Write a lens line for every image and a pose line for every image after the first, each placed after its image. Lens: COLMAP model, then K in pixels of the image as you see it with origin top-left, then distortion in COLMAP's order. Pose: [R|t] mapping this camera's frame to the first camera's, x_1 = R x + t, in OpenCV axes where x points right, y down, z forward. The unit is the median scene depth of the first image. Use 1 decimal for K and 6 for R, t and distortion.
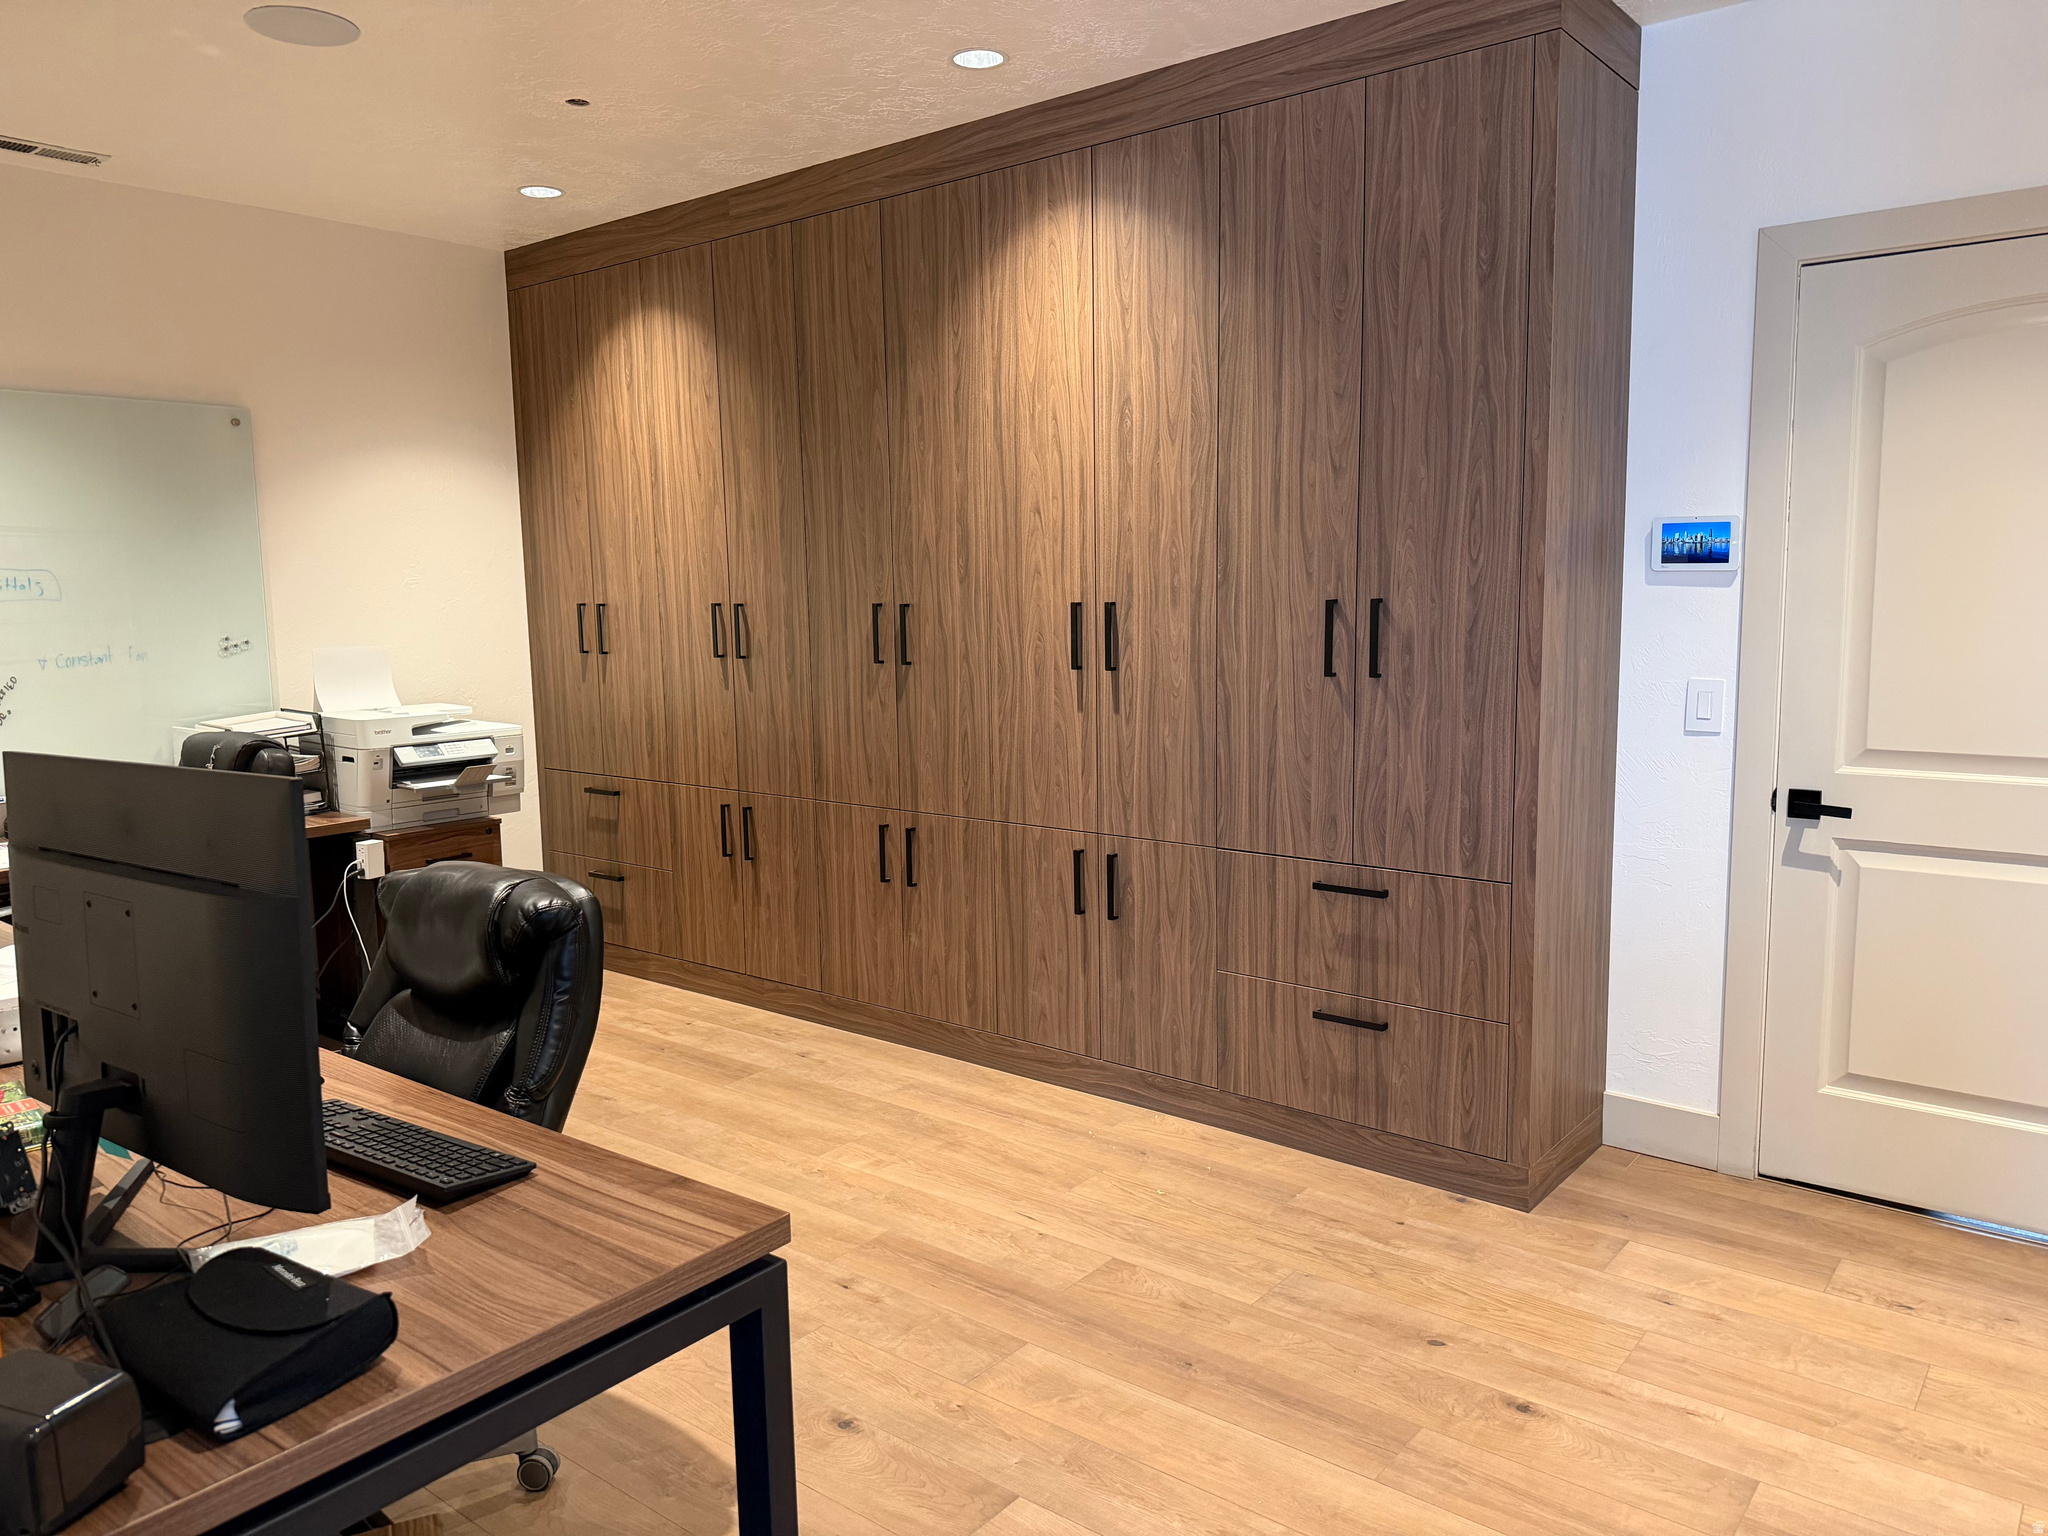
lens RADIAL K [[1437.2, 0, 1021.2], [0, 1437.2, 772.9], [0, 0, 1]] dist [0.068581, -0.091608]
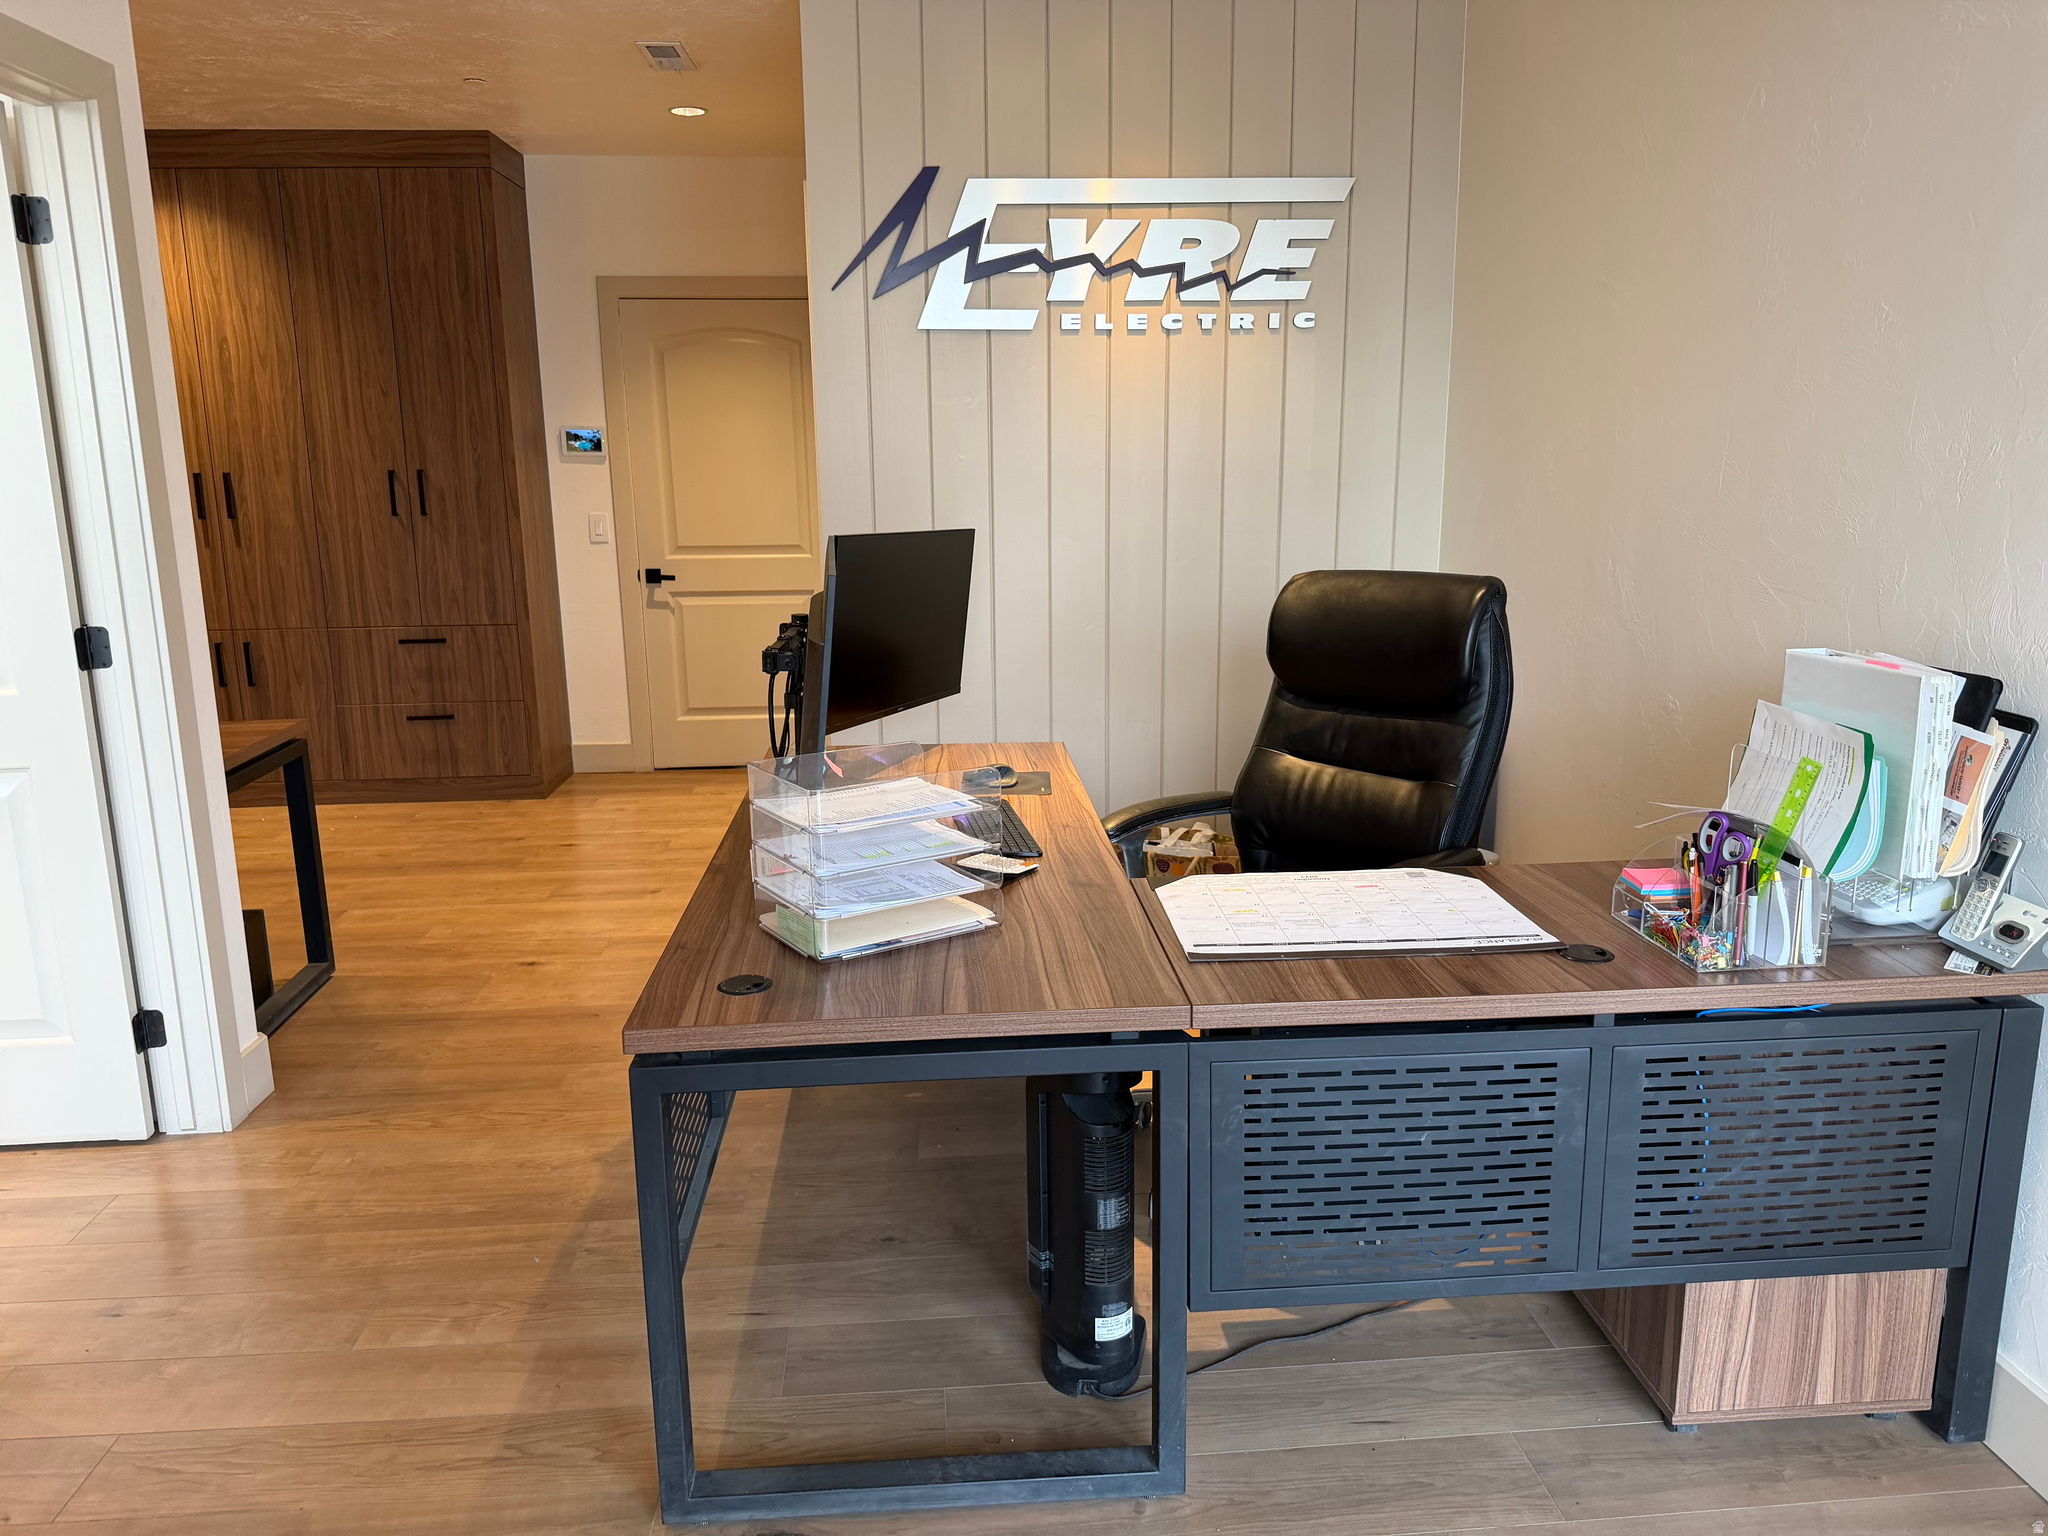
lens RADIAL K [[1437.2, 0, 995.9], [0, 1437.2, 725.1], [0, 0, 1]] dist [0.068581, -0.091608]
pose [[0.747437, -0.125137, 0.652441, -0.388753], [0.090519, 0.992123, 0.086589, 0.090161], [-0.658137, -0.005661, 0.752876, -0.728150]]
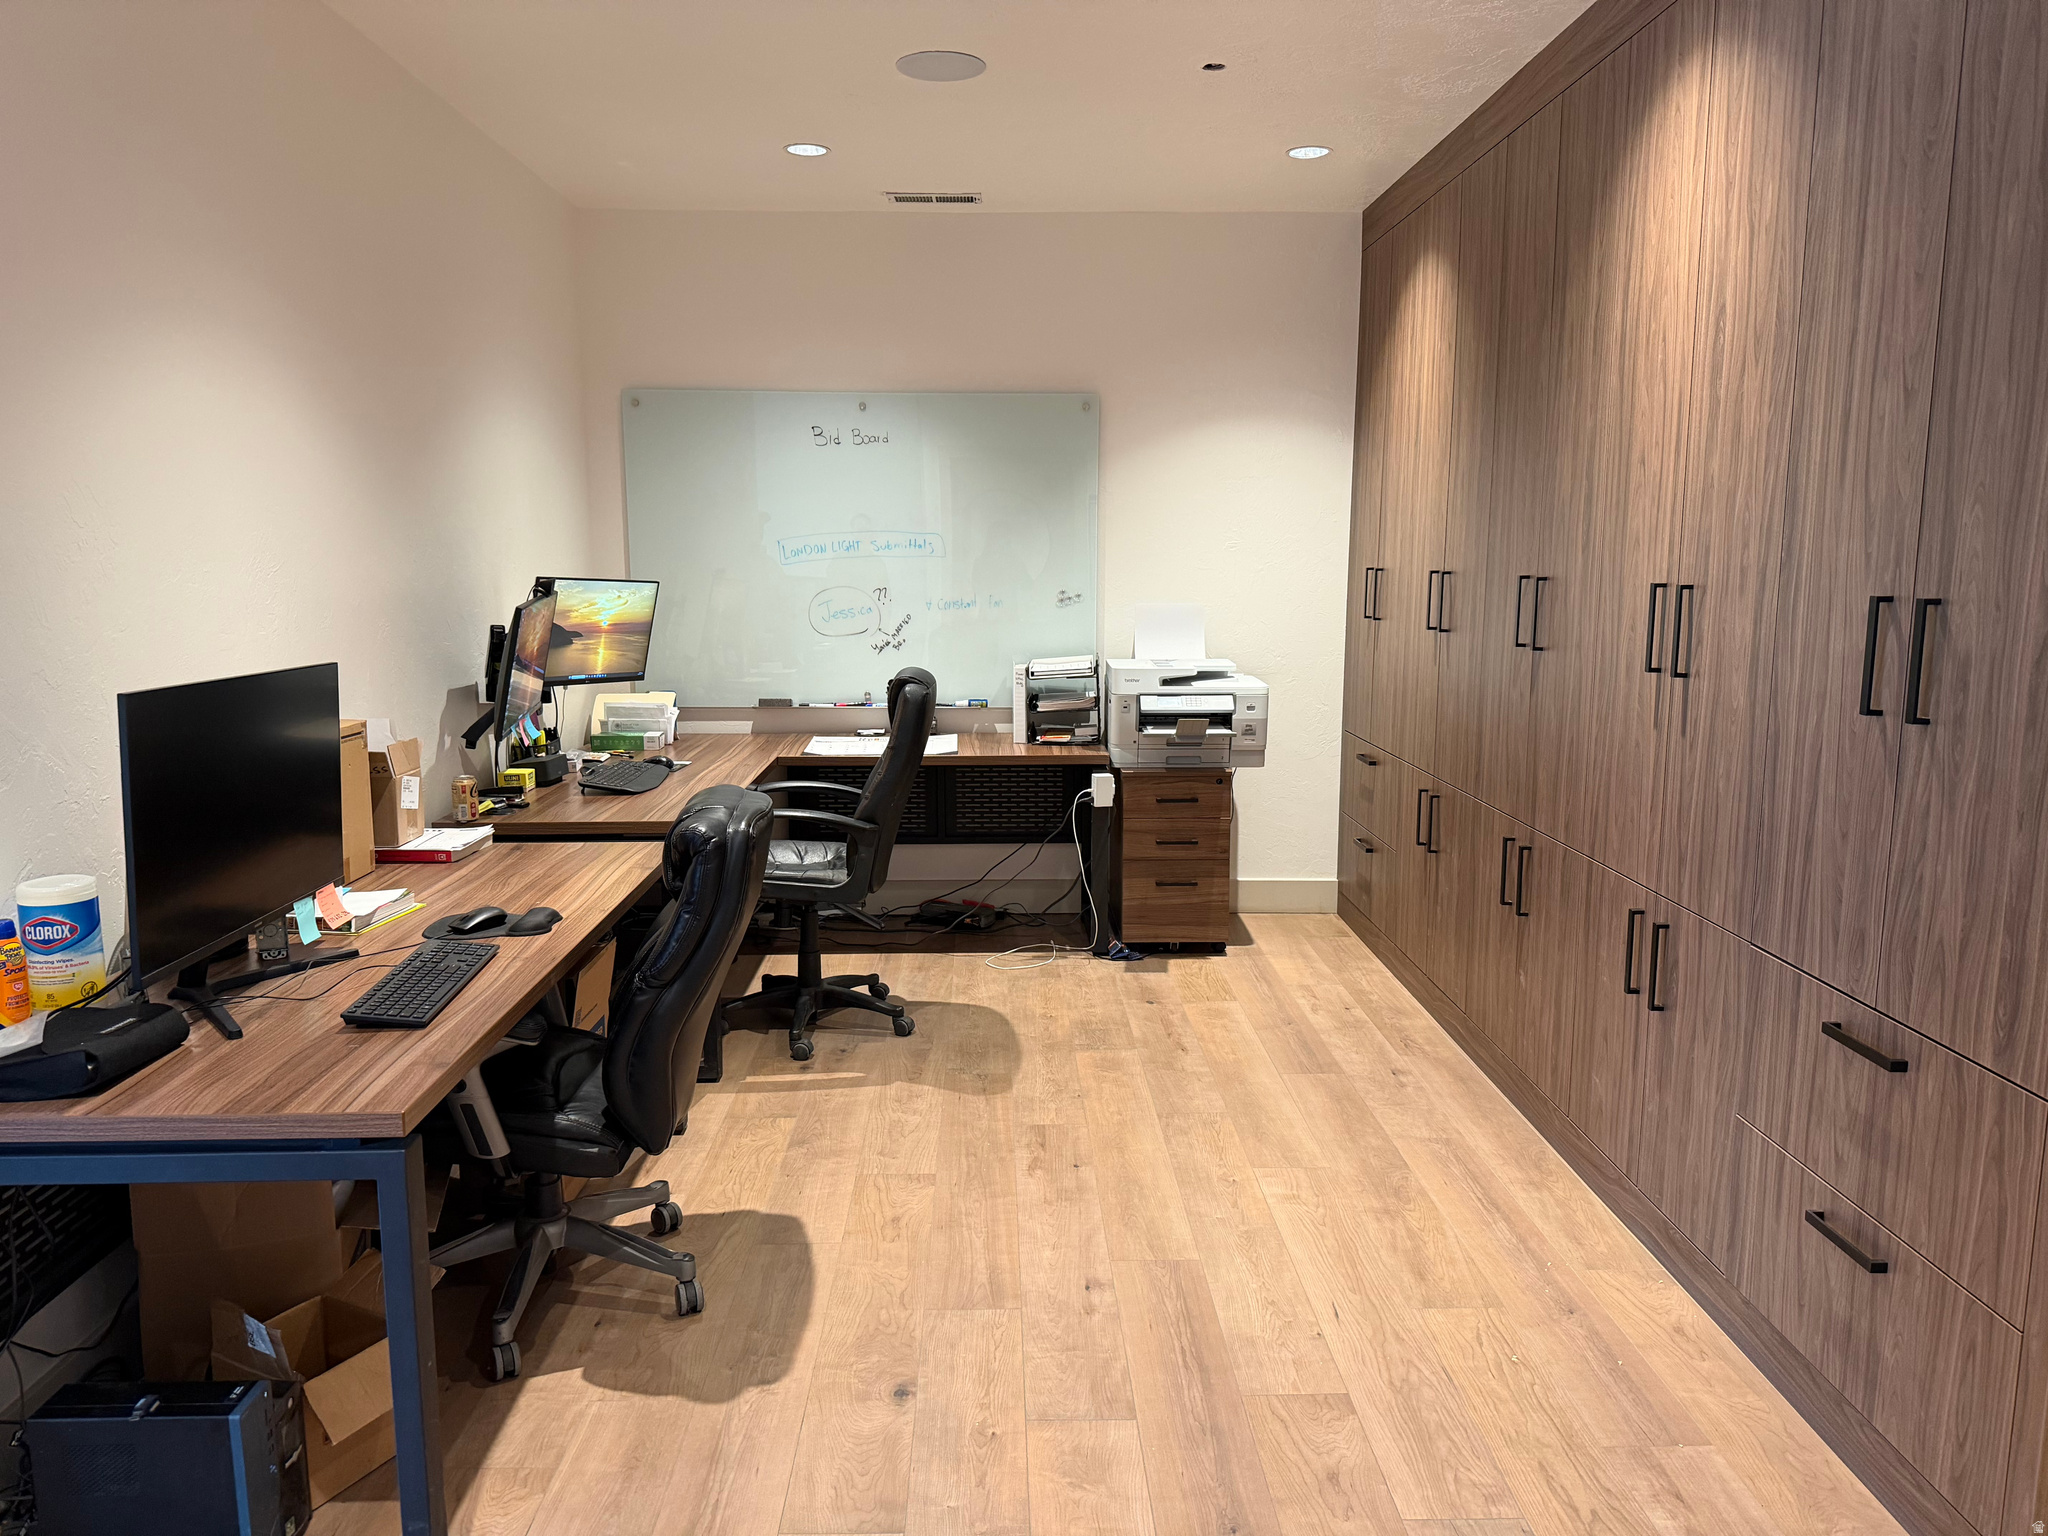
lens RADIAL K [[1437.2, 0, 1006.6], [0, 1437.2, 770.7], [0, 0, 1]] dist [0.068581, -0.091608]
pose [[0.637733, 0.133665, -0.758571, 0.448415], [-0.108718, 0.990589, 0.083148, -0.052347], [0.762546, 0.029444, 0.646263, 0.272710]]
